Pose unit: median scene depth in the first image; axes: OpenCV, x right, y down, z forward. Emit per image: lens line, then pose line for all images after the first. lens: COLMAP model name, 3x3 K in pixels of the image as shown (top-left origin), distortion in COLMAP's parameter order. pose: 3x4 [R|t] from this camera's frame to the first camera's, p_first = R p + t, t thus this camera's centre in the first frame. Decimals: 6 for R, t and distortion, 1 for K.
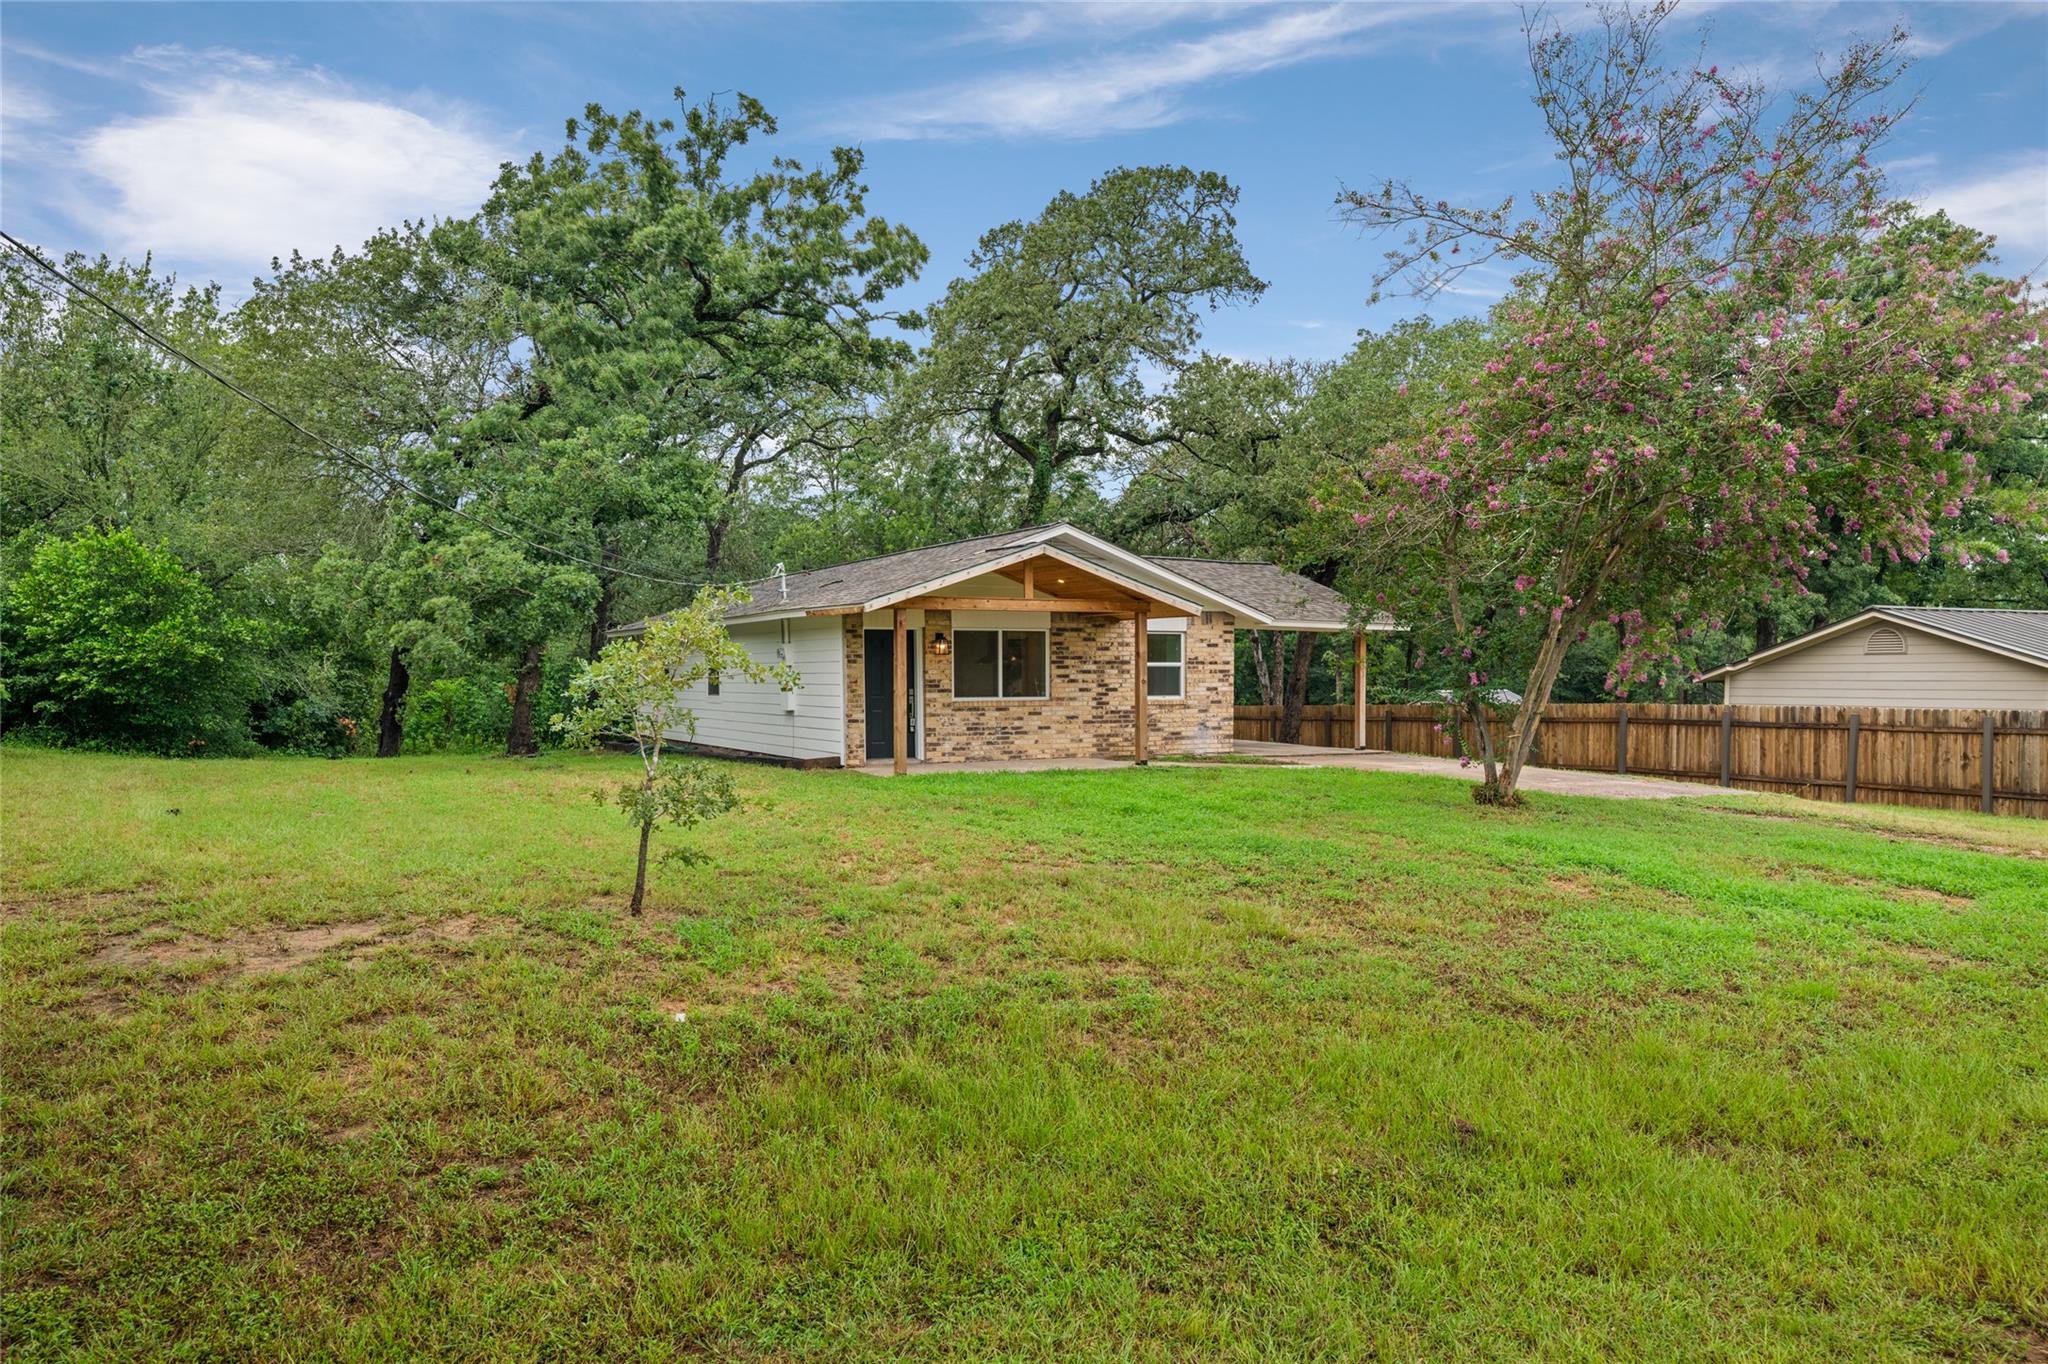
lens RADIAL K [[1374.5, 0, 1032.8], [0, 1374.5, 698.0], [0, 0, 1]] dist [0.006659, -0.001967]
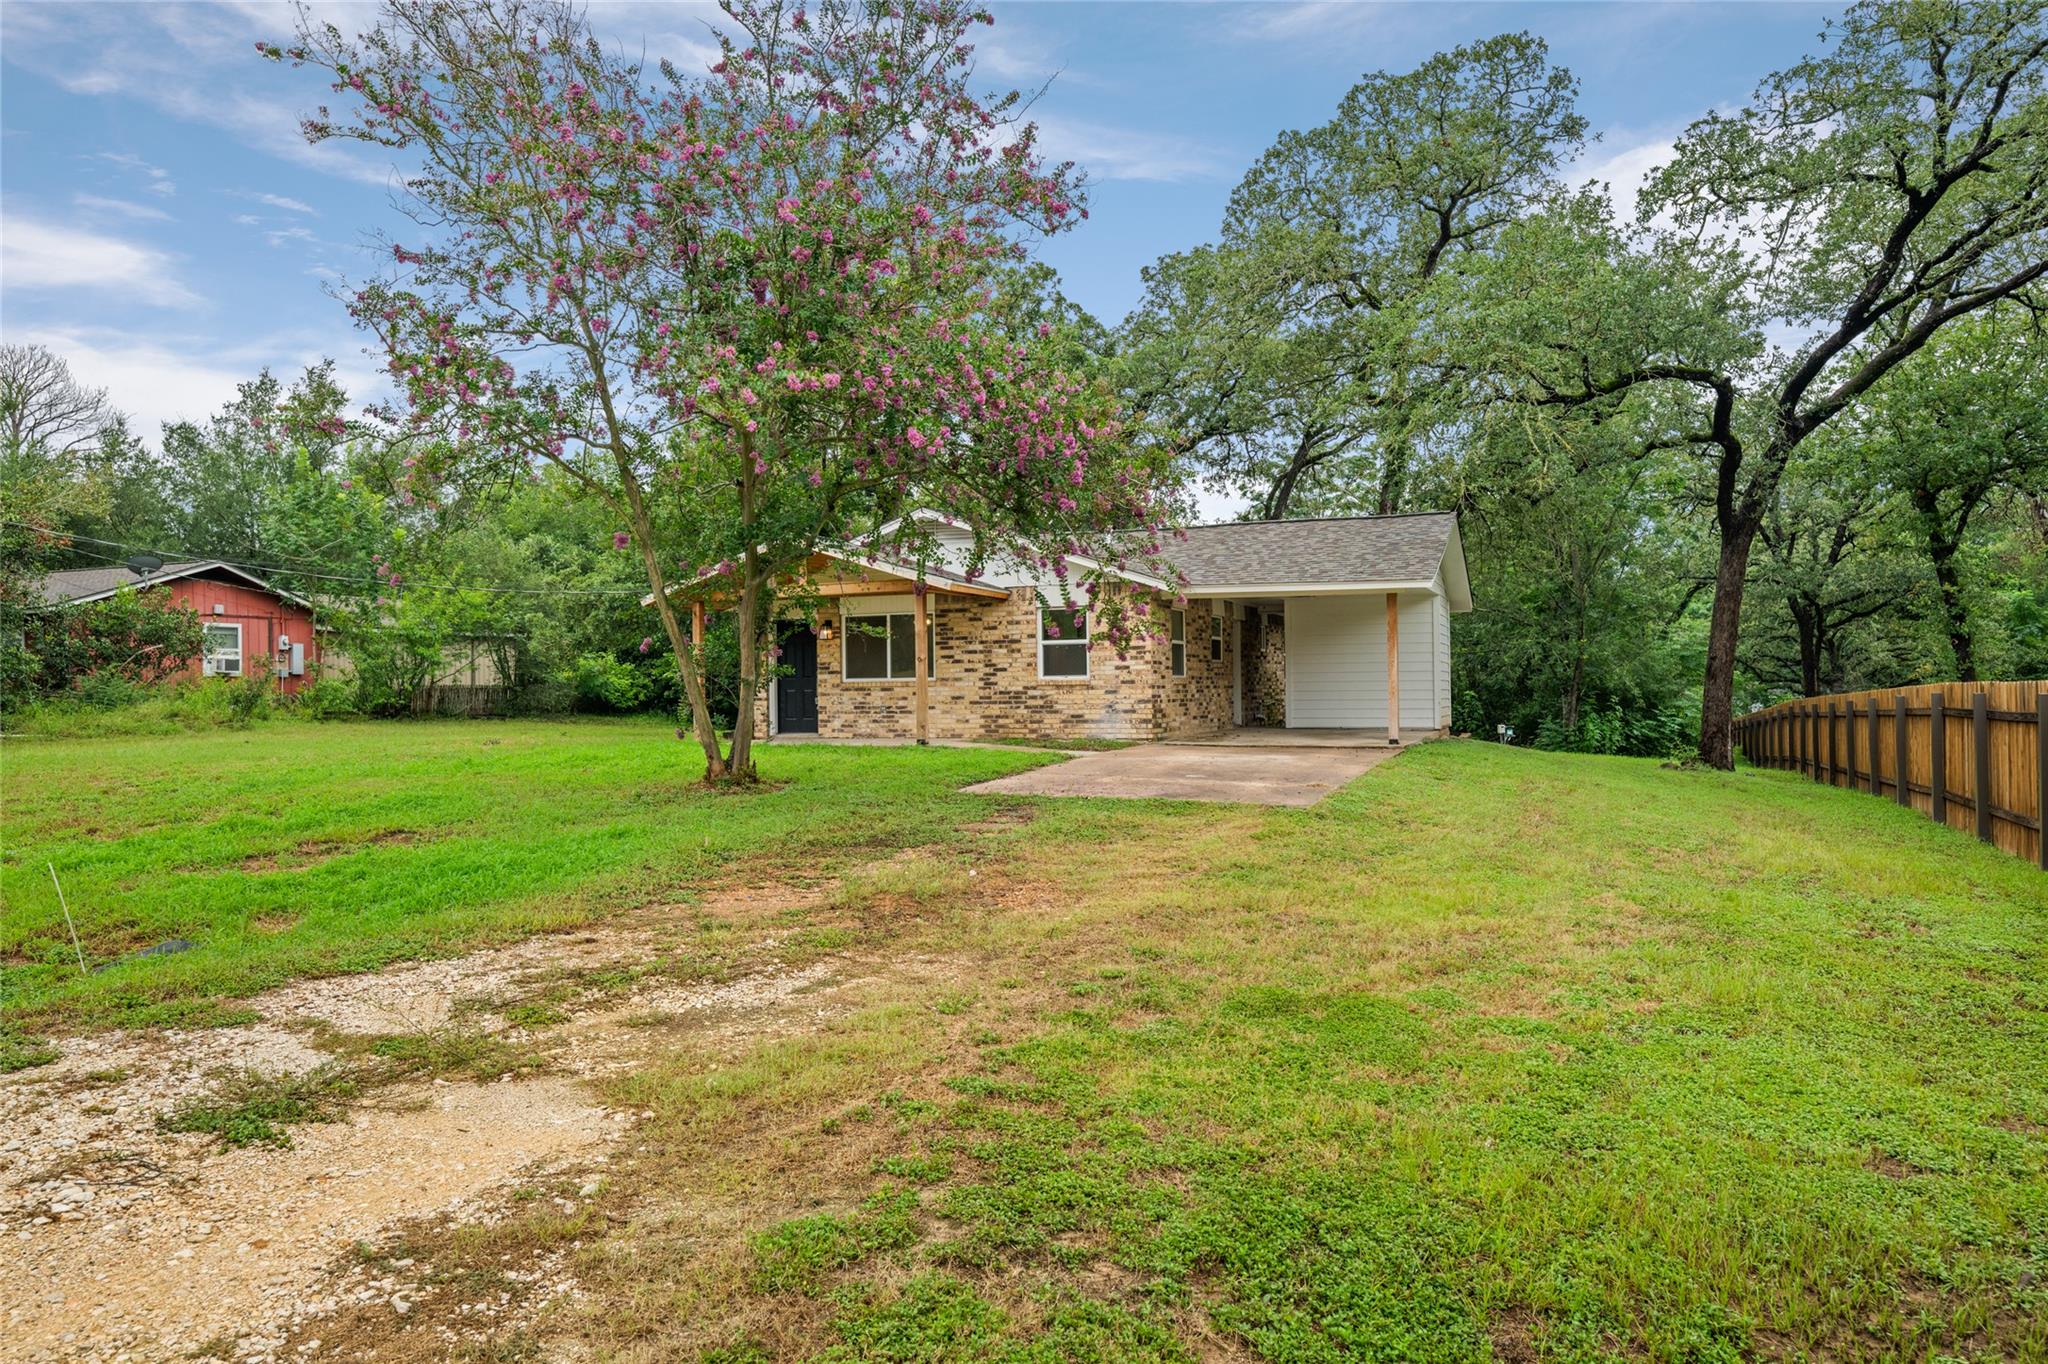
lens RADIAL K [[1374.5, 0, 1019.4], [0, 1374.5, 686.1], [0, 0, 1]] dist [0.006659, -0.001967]
pose [[0.610734, -0.008611, -0.791789, 0.830361], [-0.002657, 0.999913, -0.012923, 0.017962], [0.791831, 0.009996, 0.610658, 0.413405]]
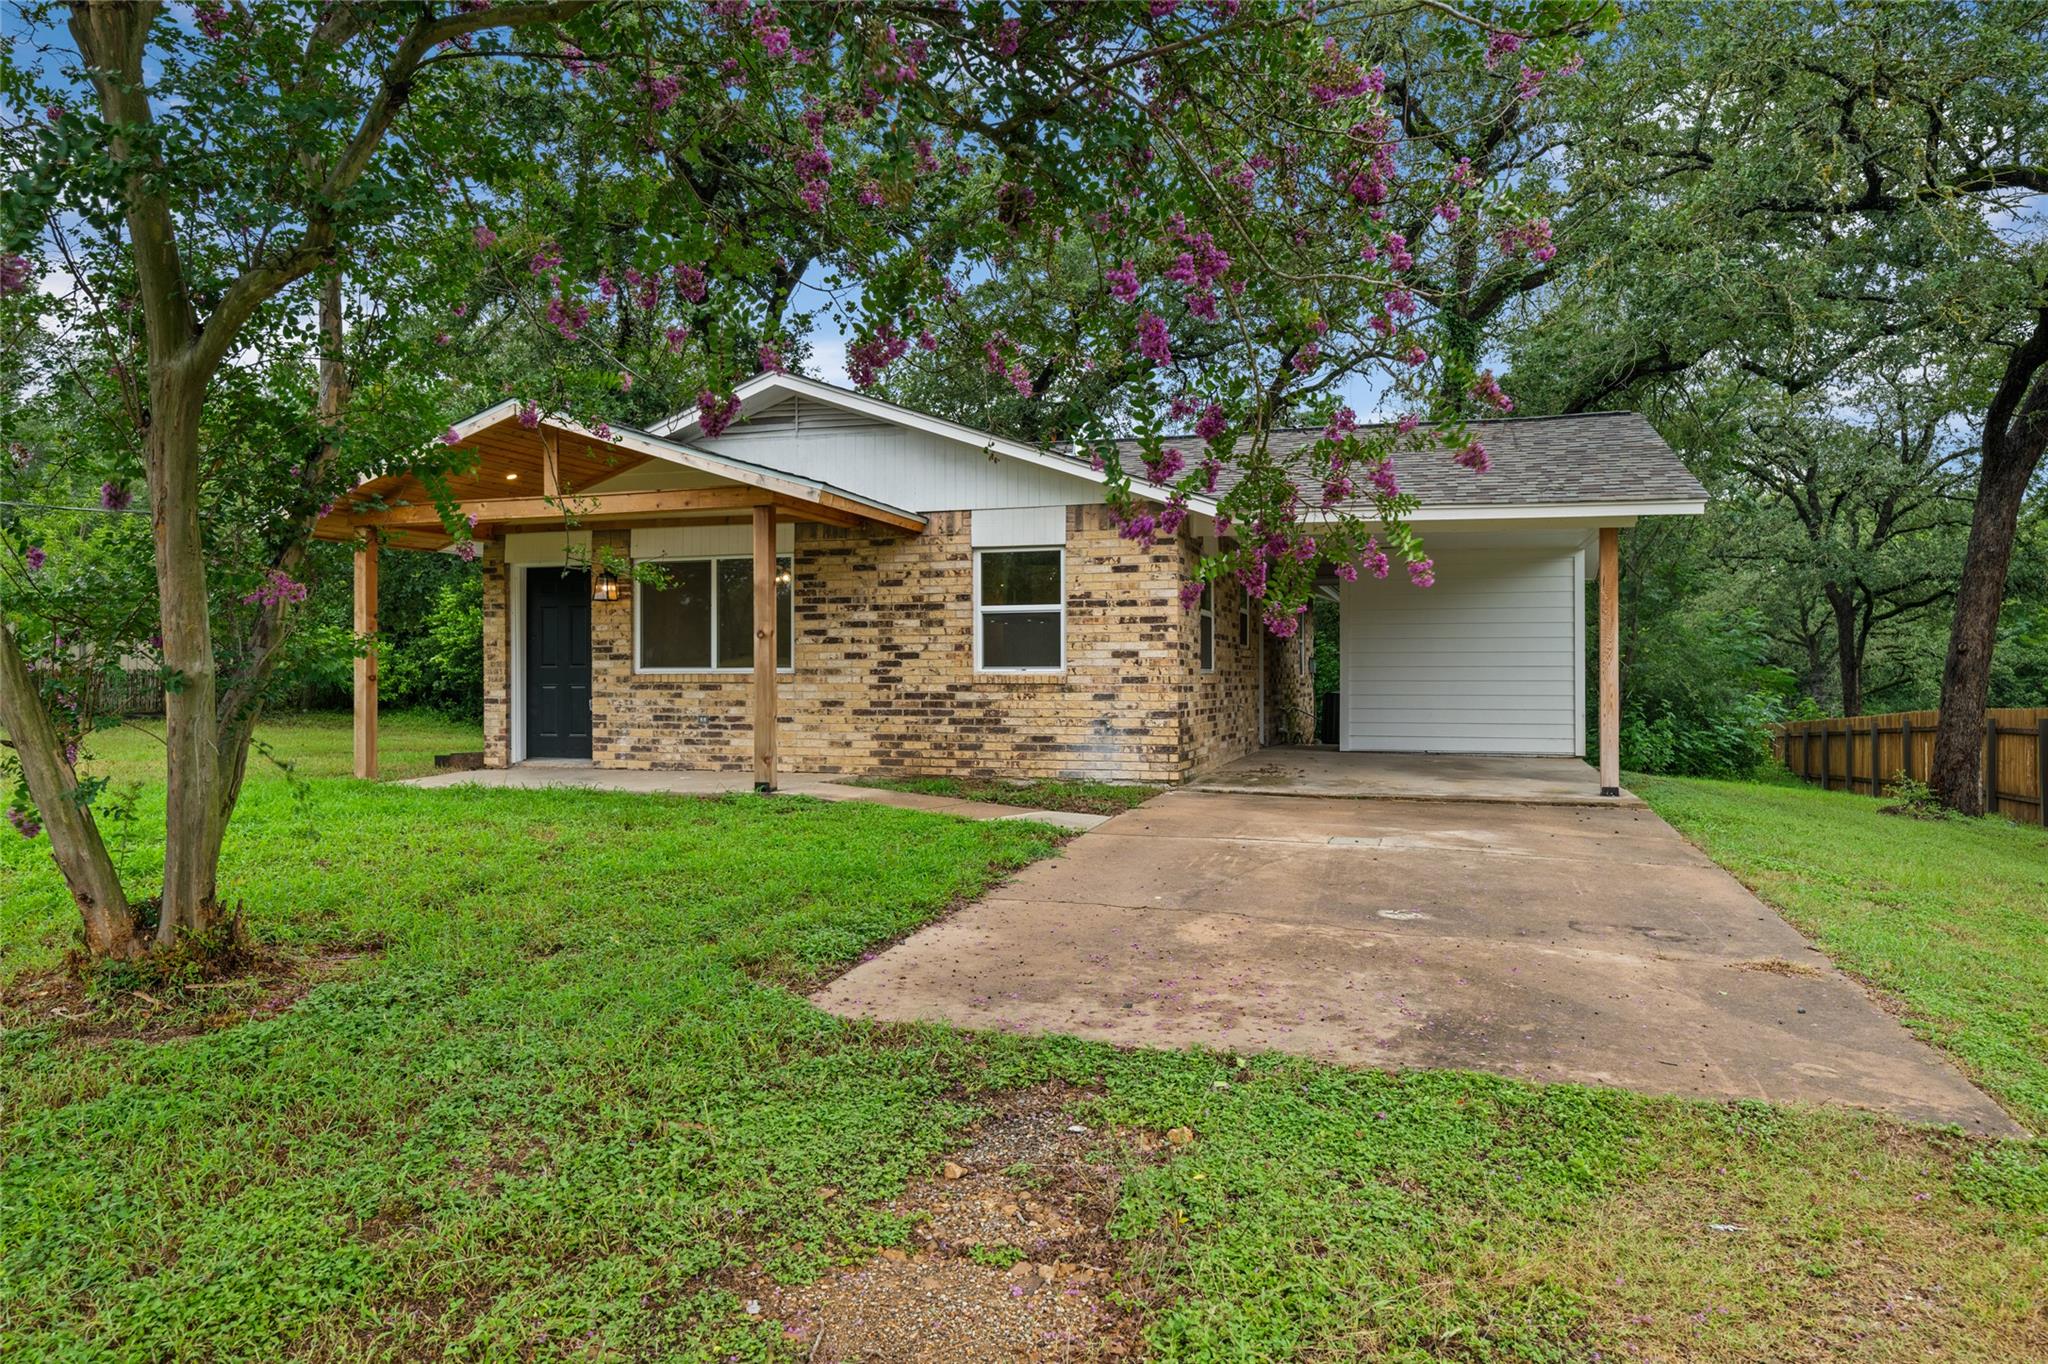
lens RADIAL K [[1374.5, 0, 1027.0], [0, 1374.5, 683.2], [0, 0, 1]] dist [0.006659, -0.001967]
pose [[0.680739, 0.002485, -0.732522, 0.496814], [-0.012533, 0.999887, -0.008255, 0.009055], [0.732419, 0.014800, 0.680694, 0.650231]]
